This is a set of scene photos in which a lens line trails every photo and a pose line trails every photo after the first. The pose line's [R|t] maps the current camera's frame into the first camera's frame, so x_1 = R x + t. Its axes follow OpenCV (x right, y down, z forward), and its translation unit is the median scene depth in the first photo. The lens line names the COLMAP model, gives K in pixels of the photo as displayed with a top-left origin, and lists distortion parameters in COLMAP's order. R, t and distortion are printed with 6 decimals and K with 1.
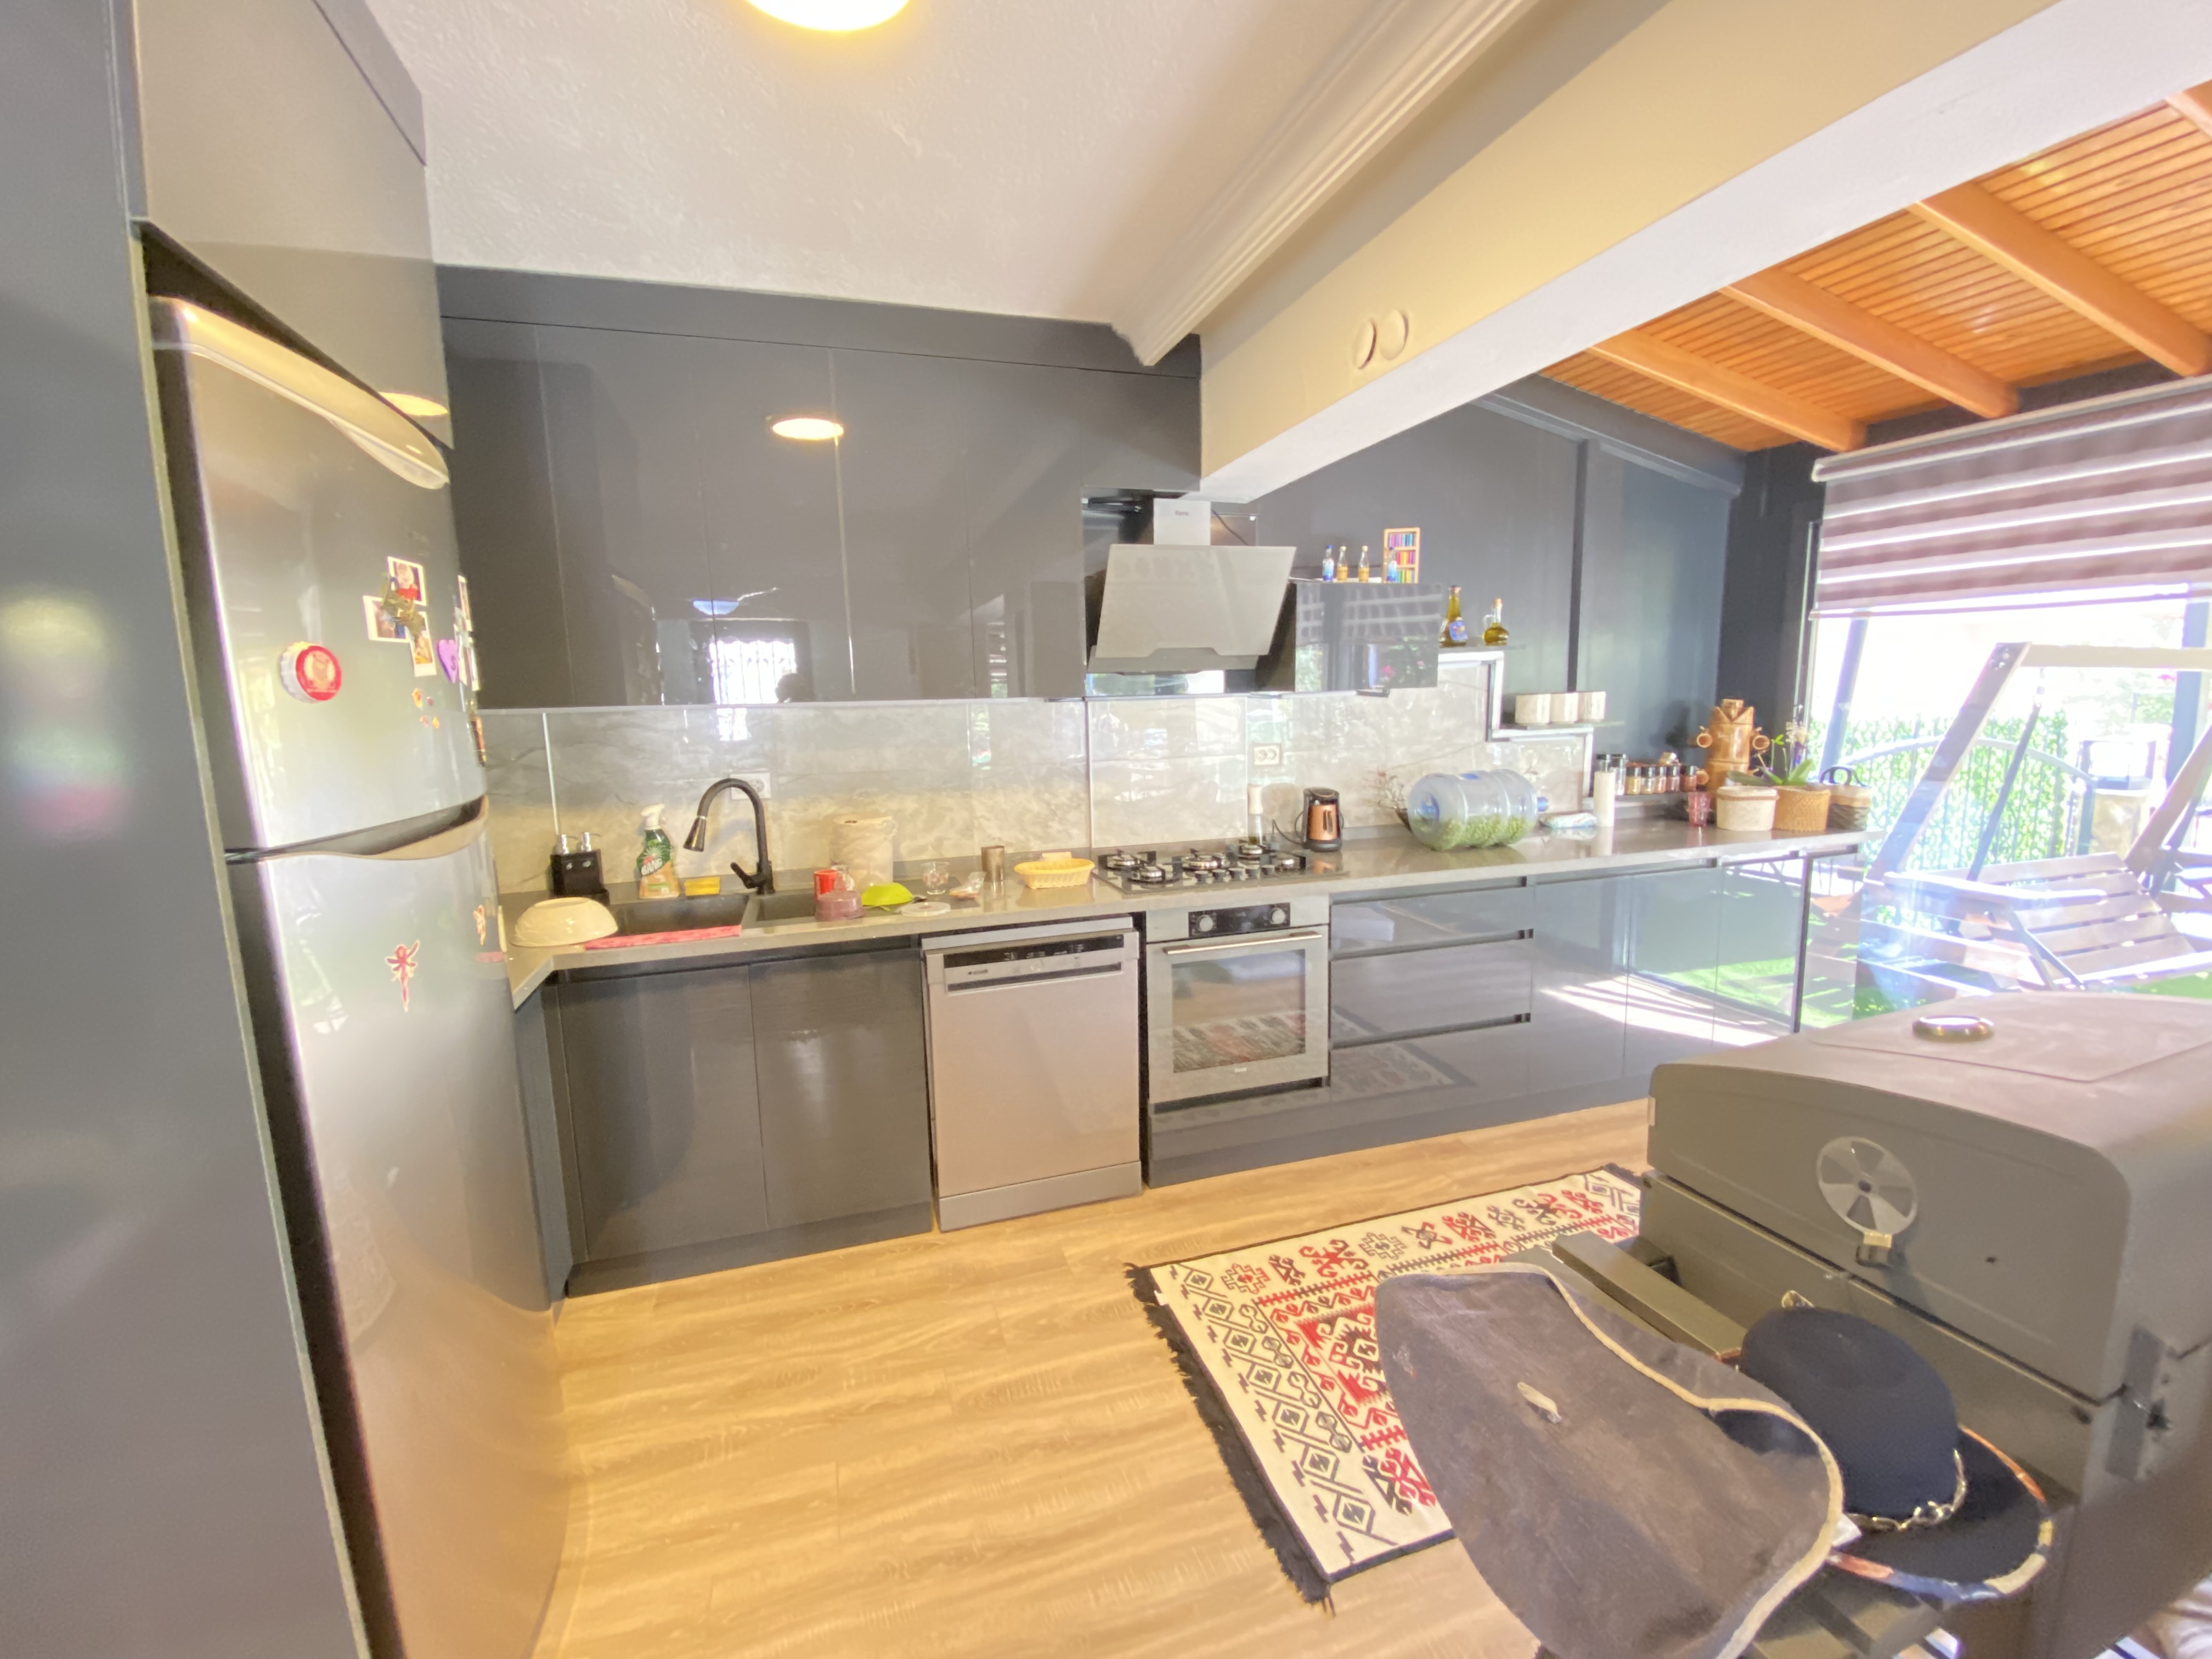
lens RADIAL K [[932.4, 0, 1105.3], [0, 932.4, 825.7], [0, 0, 1]] dist [0.041102, -0.032828]
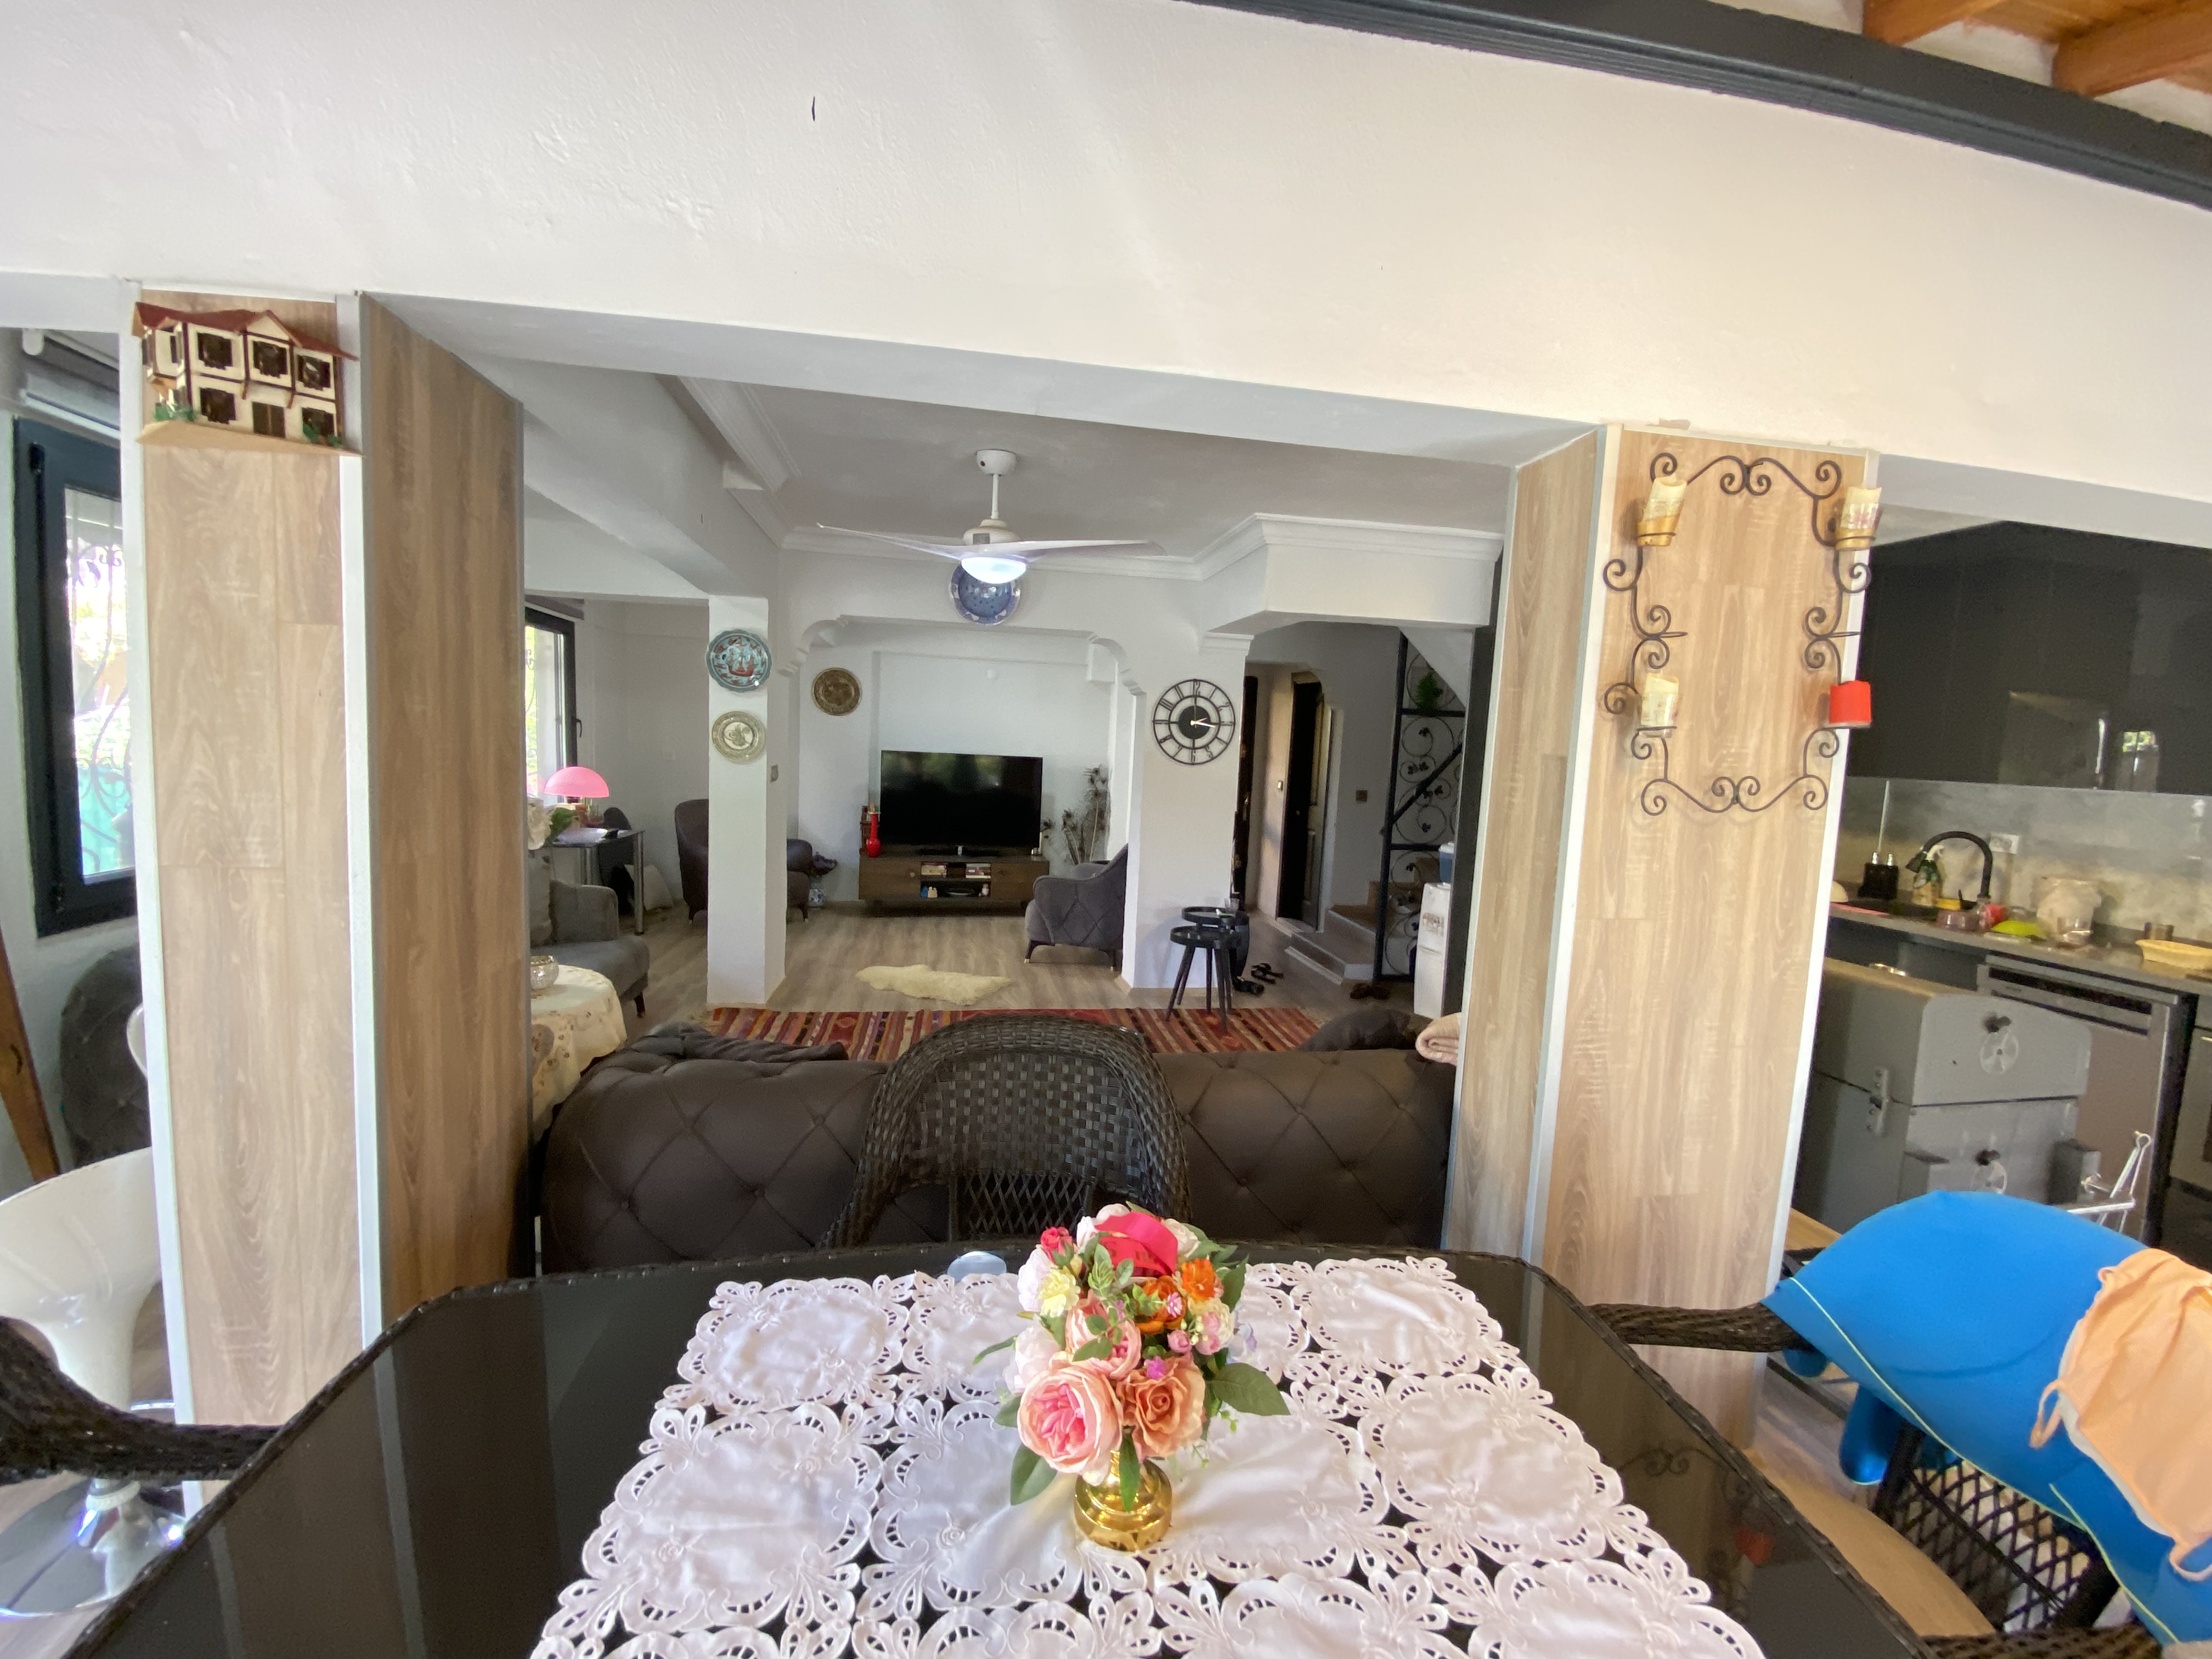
lens RADIAL K [[932.4, 0, 1105.3], [0, 932.4, 825.7], [0, 0, 1]] dist [0.041102, -0.032828]
pose [[-0.142612, 0.110457, -0.983596, 0.943719], [-0.172443, 0.975782, 0.134582, -0.021347], [0.974641, 0.188807, -0.120110, -0.115615]]
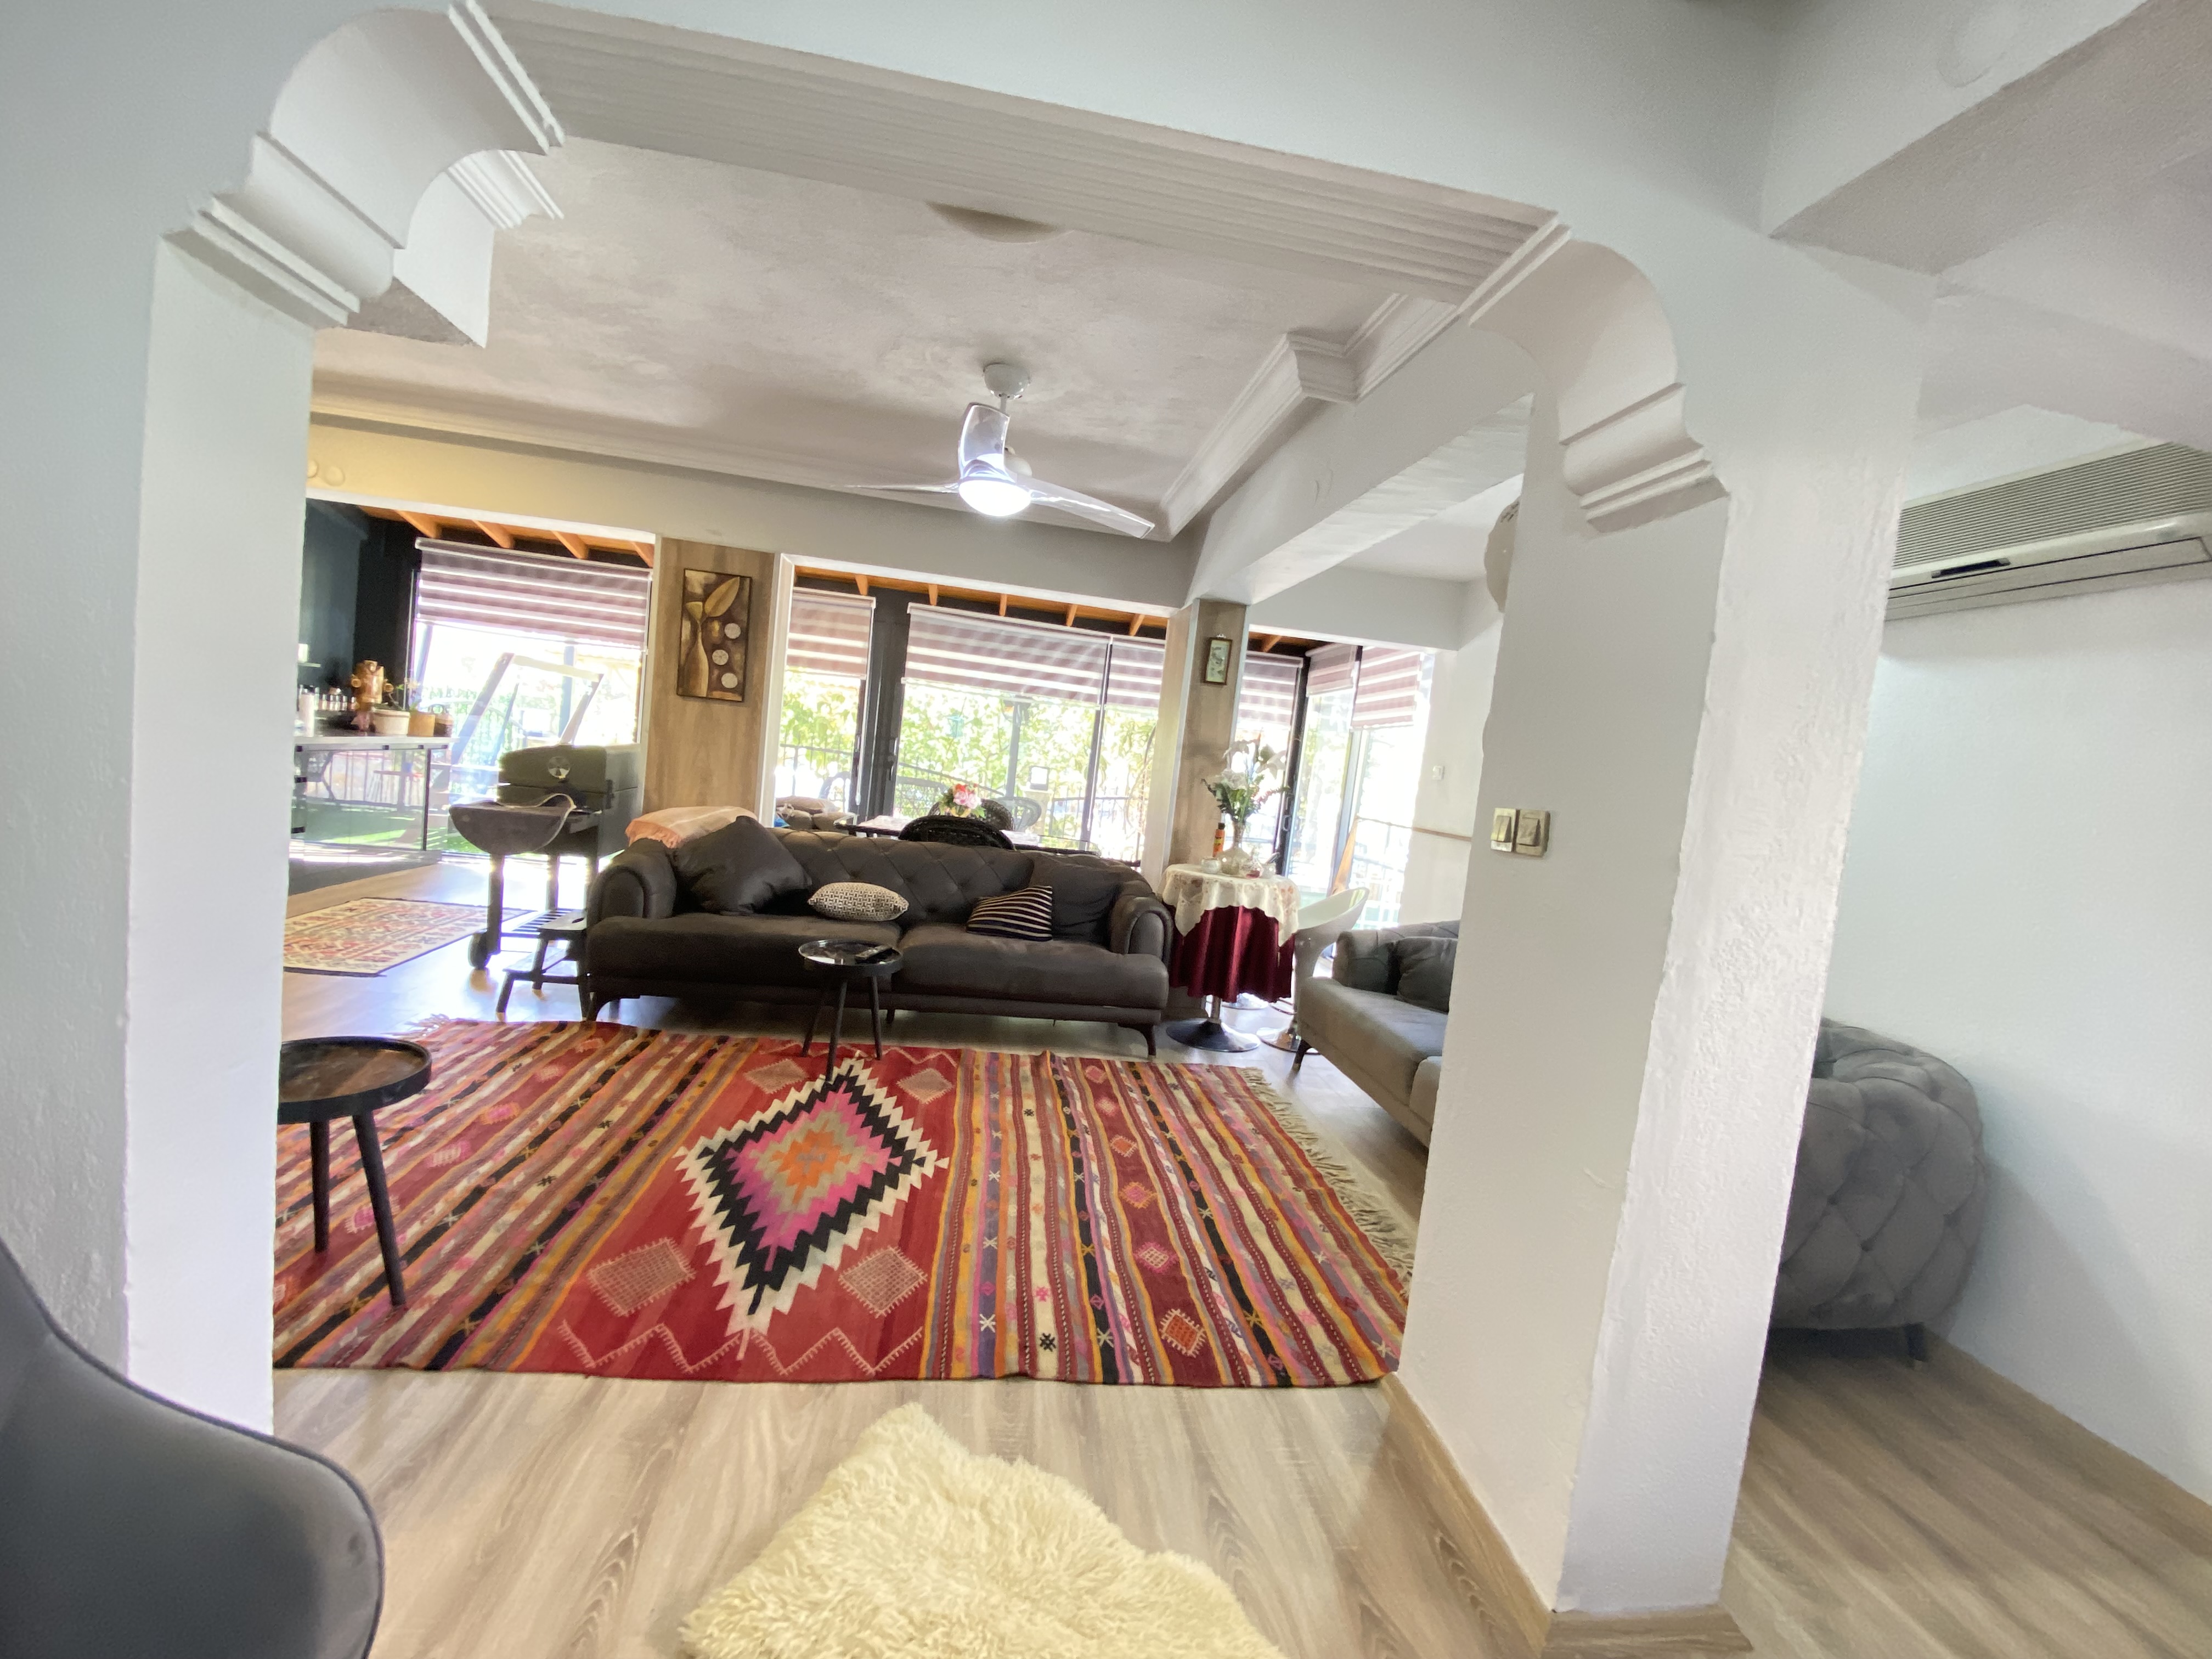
lens RADIAL K [[932.4, 0, 1105.3], [0, 932.4, 825.7], [0, 0, 1]] dist [0.041102, -0.032828]
pose [[0.167311, -0.036173, 0.985240, -0.872919], [0.021471, 0.999223, 0.033040, 0.147856], [-0.985670, 0.015626, 0.167958, -0.639707]]
